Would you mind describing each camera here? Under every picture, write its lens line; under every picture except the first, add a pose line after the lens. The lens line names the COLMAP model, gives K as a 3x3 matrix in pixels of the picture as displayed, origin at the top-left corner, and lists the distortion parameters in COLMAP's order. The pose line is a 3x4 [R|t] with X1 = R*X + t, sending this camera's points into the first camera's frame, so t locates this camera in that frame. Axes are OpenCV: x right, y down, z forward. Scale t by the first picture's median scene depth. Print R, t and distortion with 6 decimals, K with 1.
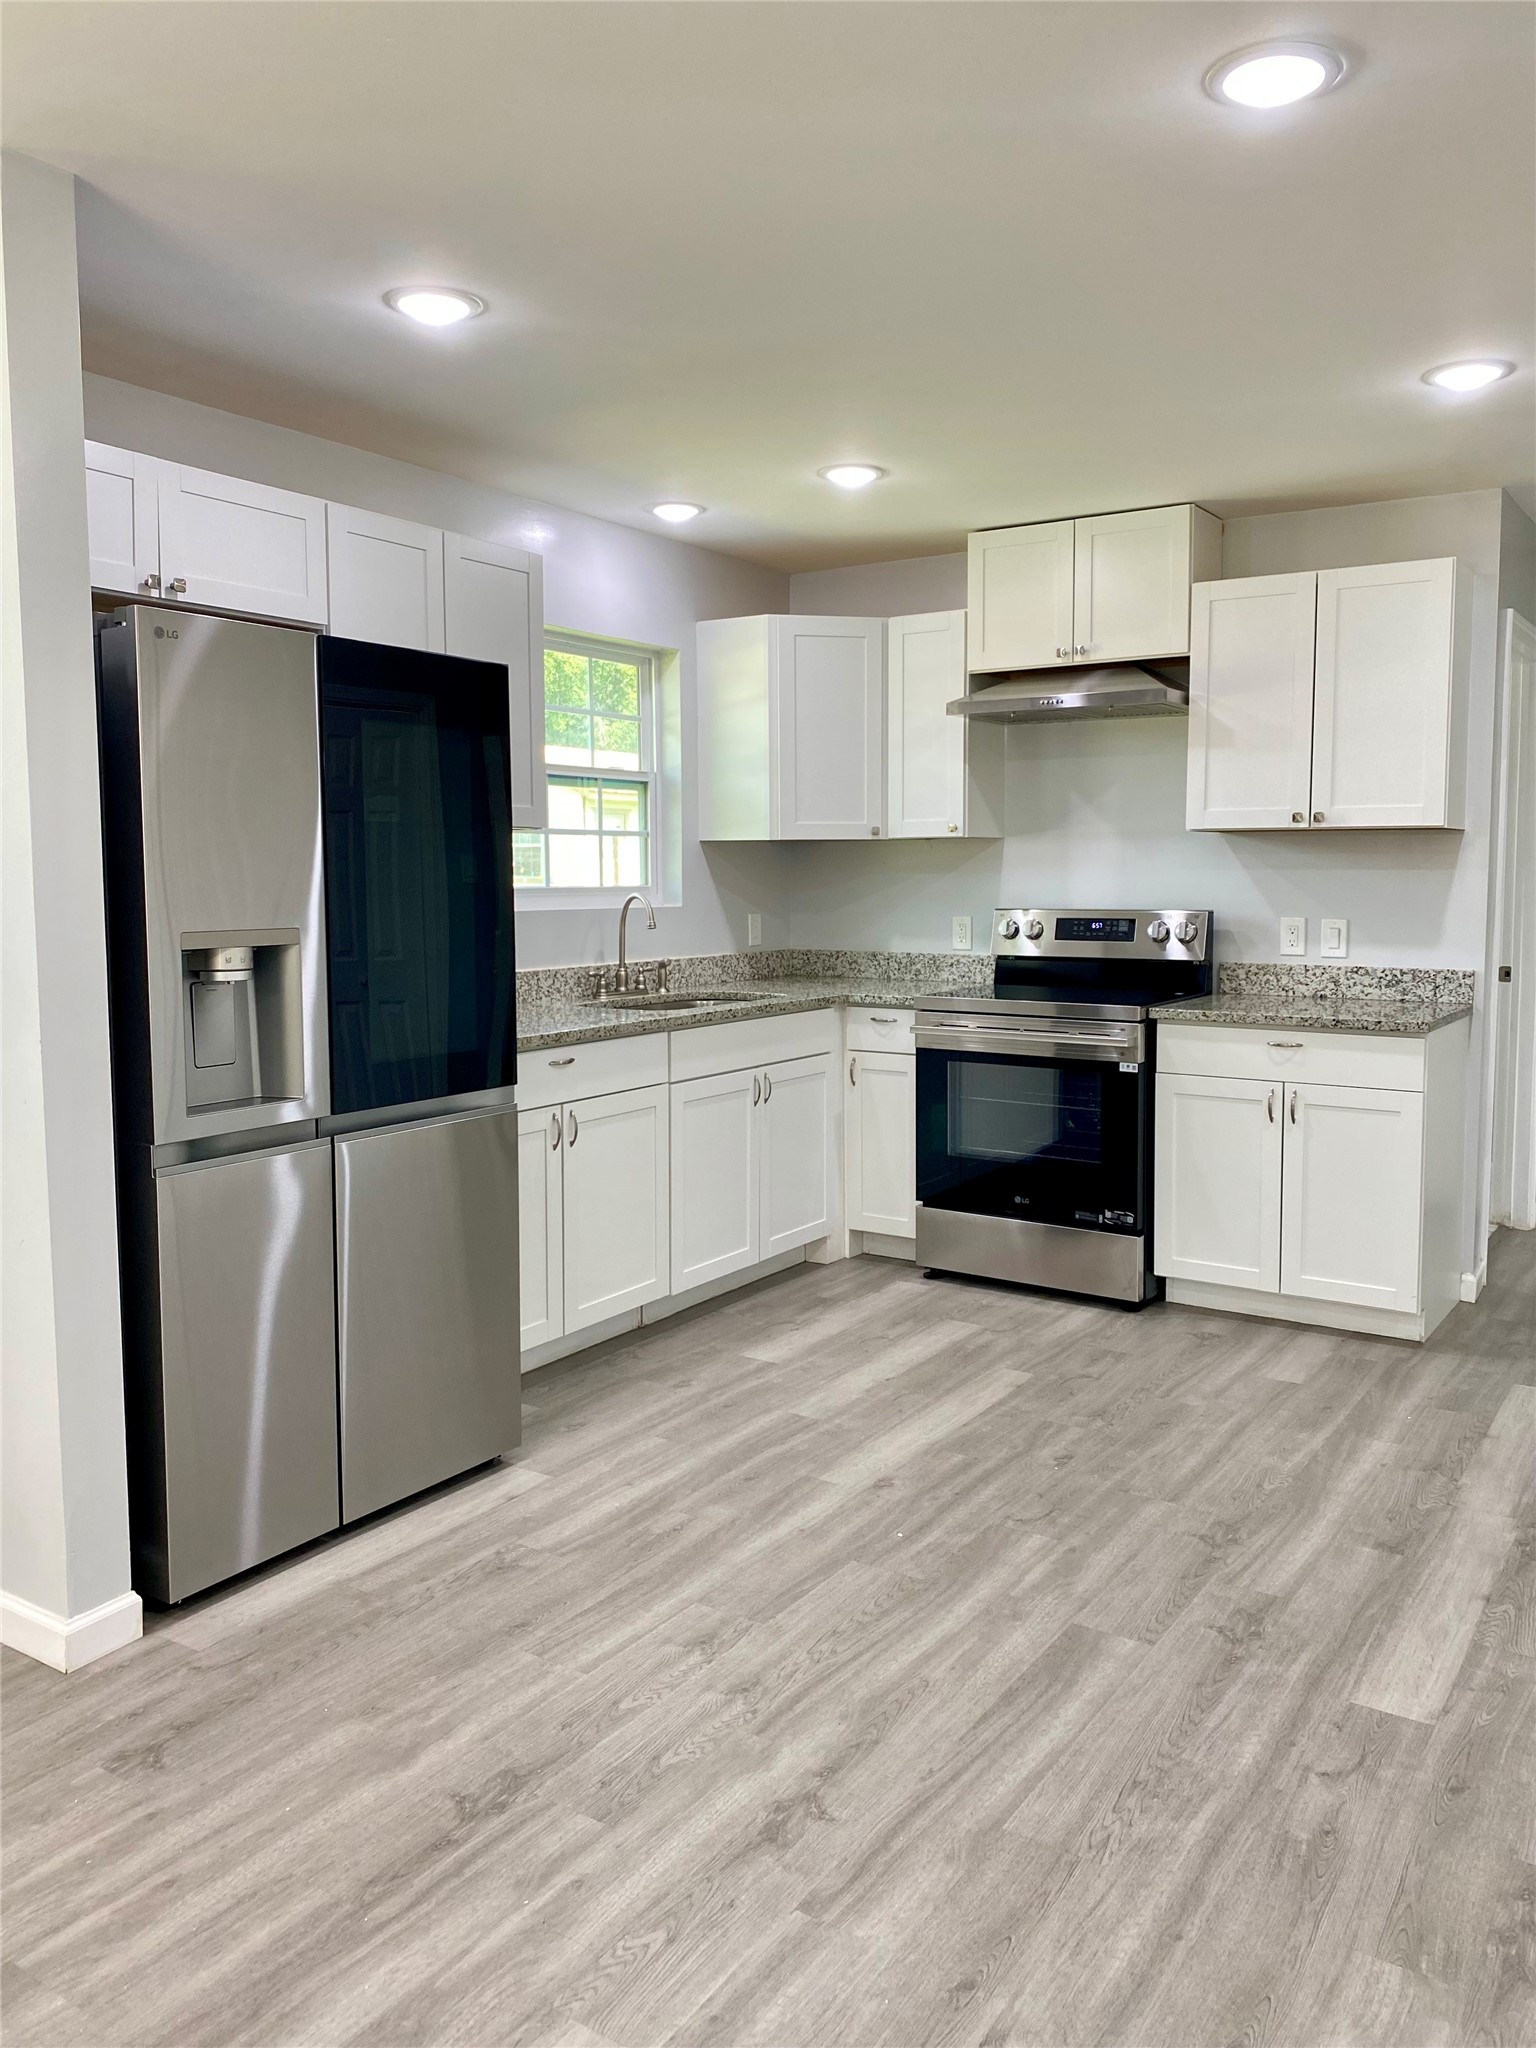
lens RADIAL K [[1548.2, 0, 776.4], [0, 1548.2, 1019.1], [0, 0, 1]] dist [-0.006218, -0.021818]
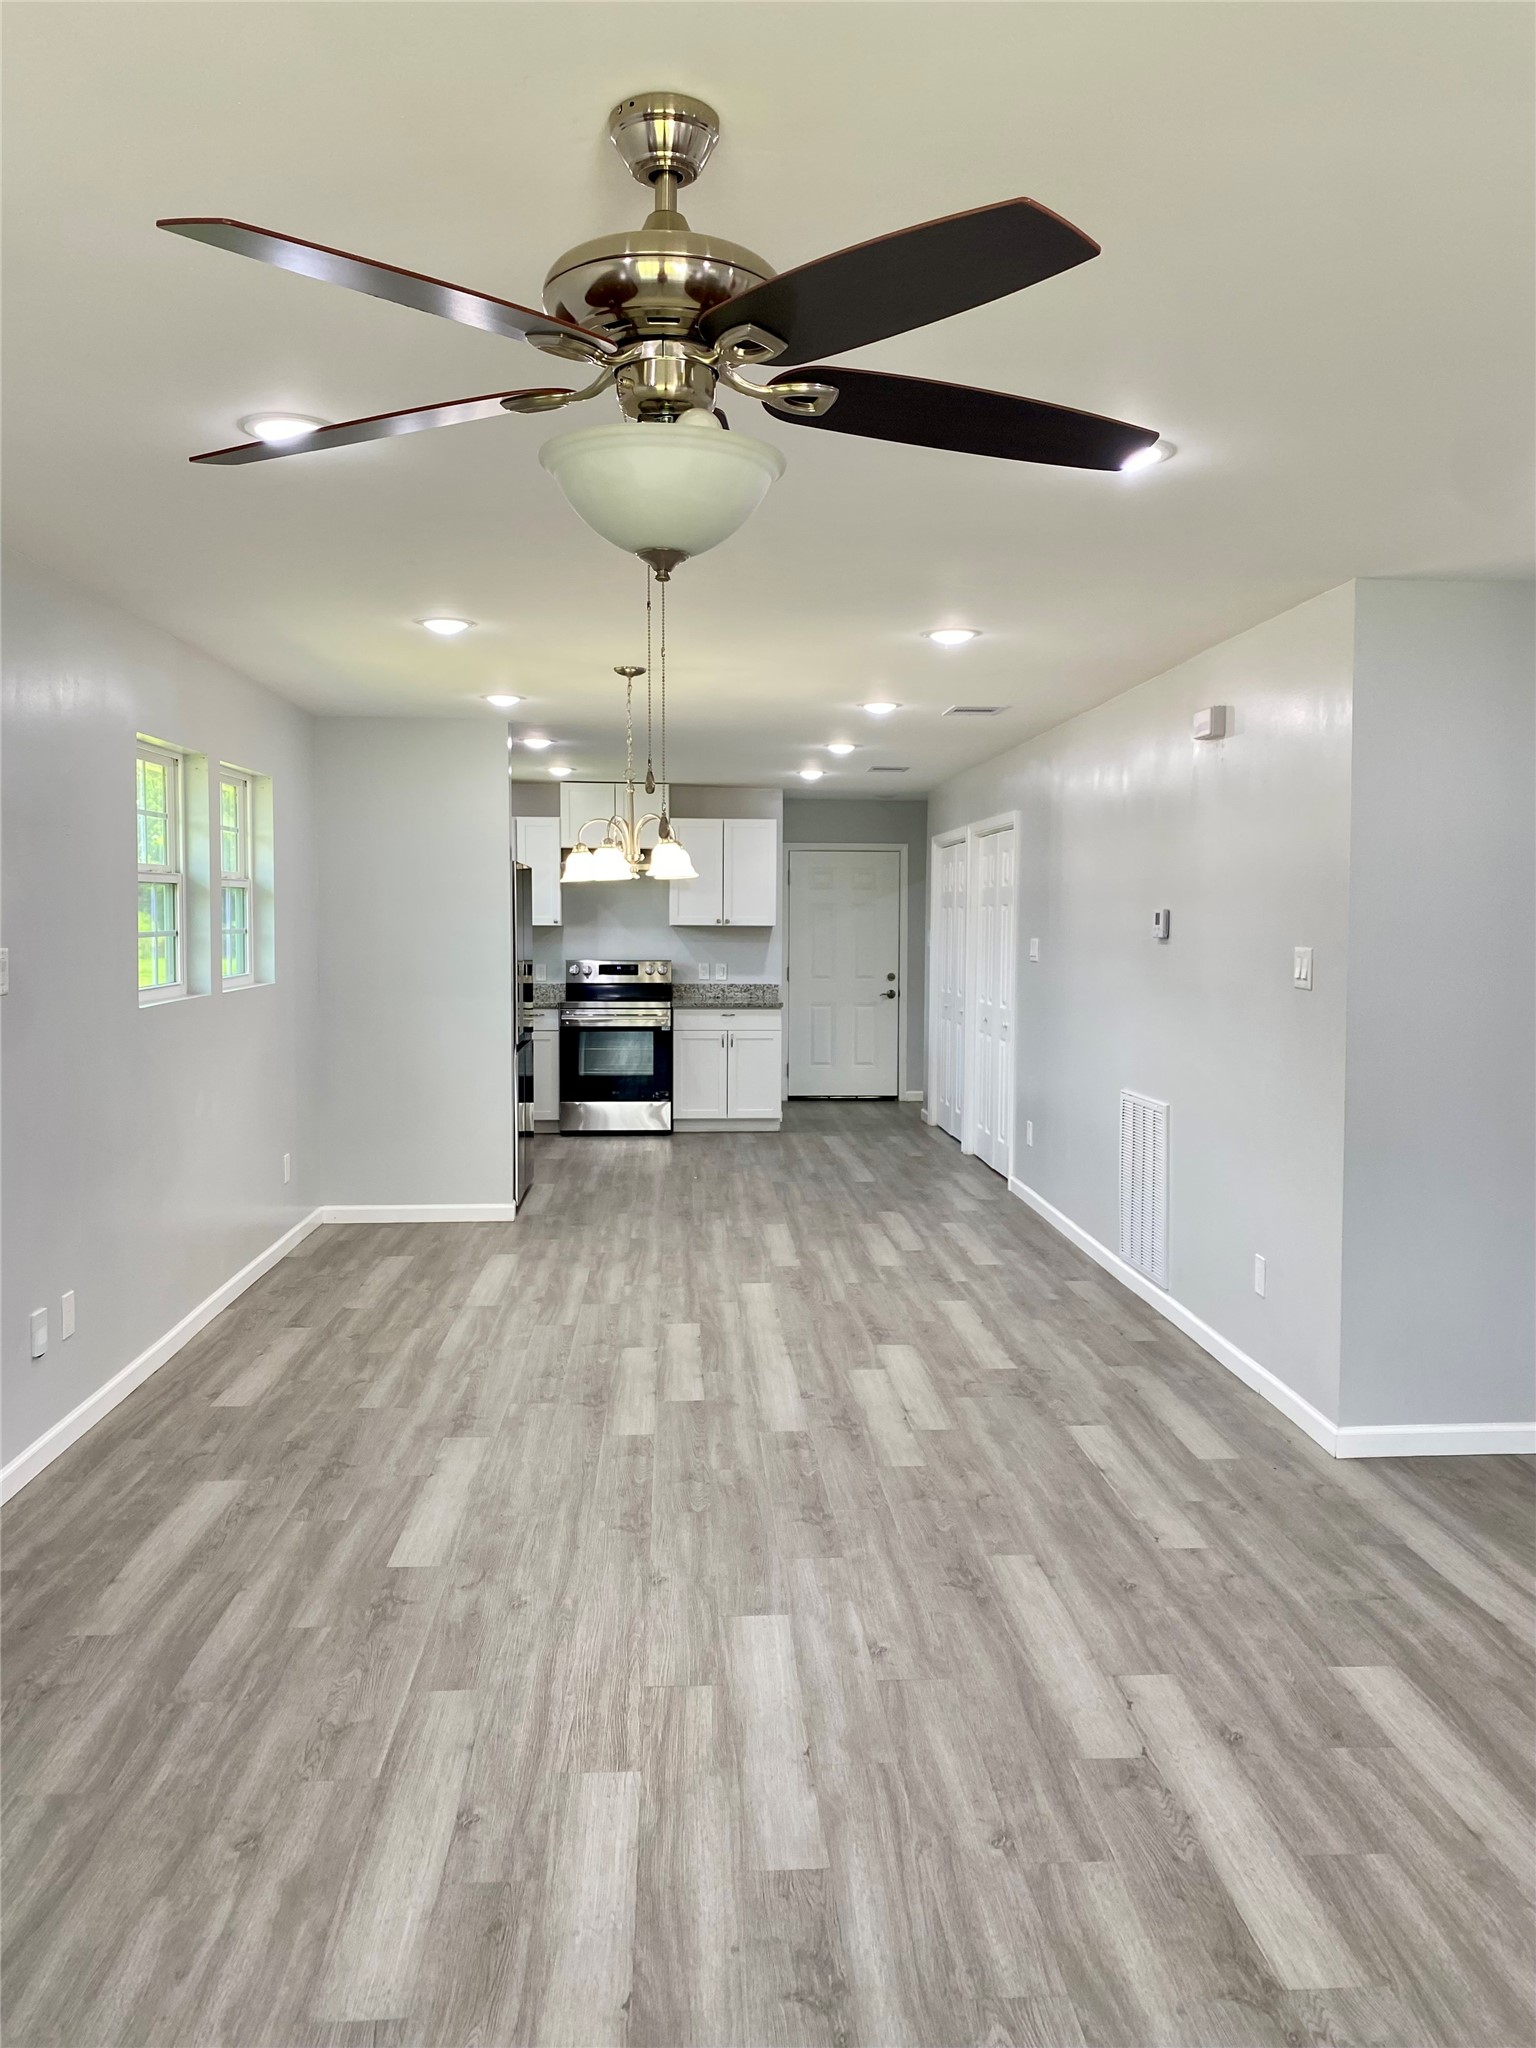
lens RADIAL K [[1548.2, 0, 777.0], [0, 1548.2, 1013.9], [0, 0, 1]] dist [-0.006218, -0.021818]
pose [[0.790409, -0.027788, 0.611948, -1.460568], [0.049831, 0.998577, -0.019018, 0.086091], [-0.610549, 0.045526, 0.790669, -1.292034]]
